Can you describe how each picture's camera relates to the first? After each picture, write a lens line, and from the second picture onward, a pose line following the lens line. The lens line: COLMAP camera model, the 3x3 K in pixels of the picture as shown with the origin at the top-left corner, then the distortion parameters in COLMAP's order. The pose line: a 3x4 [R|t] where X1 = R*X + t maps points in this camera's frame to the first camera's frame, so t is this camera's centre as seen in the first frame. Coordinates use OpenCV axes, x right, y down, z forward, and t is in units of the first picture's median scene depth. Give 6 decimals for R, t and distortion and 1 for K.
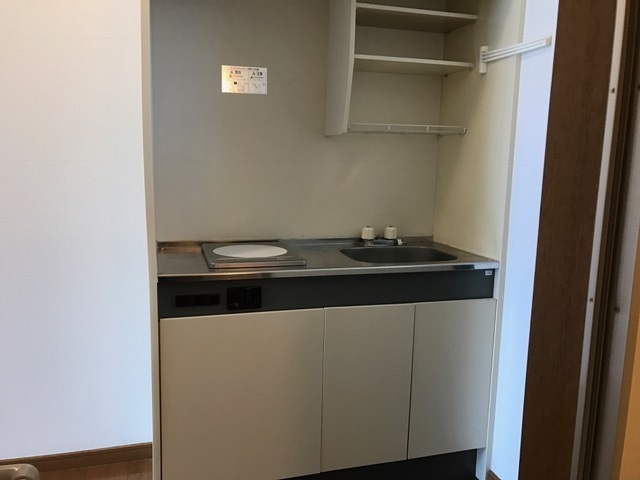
lens RADIAL K [[528.0, 0, 320.0], [0, 528.0, 240.0], [0, 0, 1]] dist [0.002664, -0.002735]
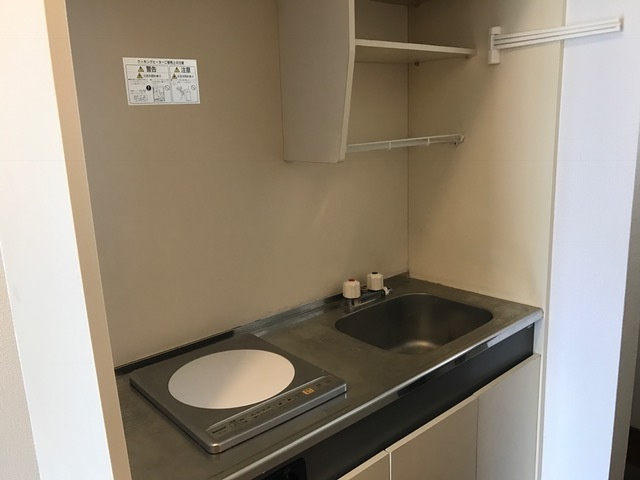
lens RADIAL K [[528.0, 0, 320.0], [0, 528.0, 240.0], [0, 0, 1]] dist [0.002664, -0.002735]
pose [[0.913313, -0.144614, 0.380717, -0.231475], [0.123228, 0.989140, 0.080106, -0.154615], [-0.388167, -0.026247, 0.921215, 0.388739]]
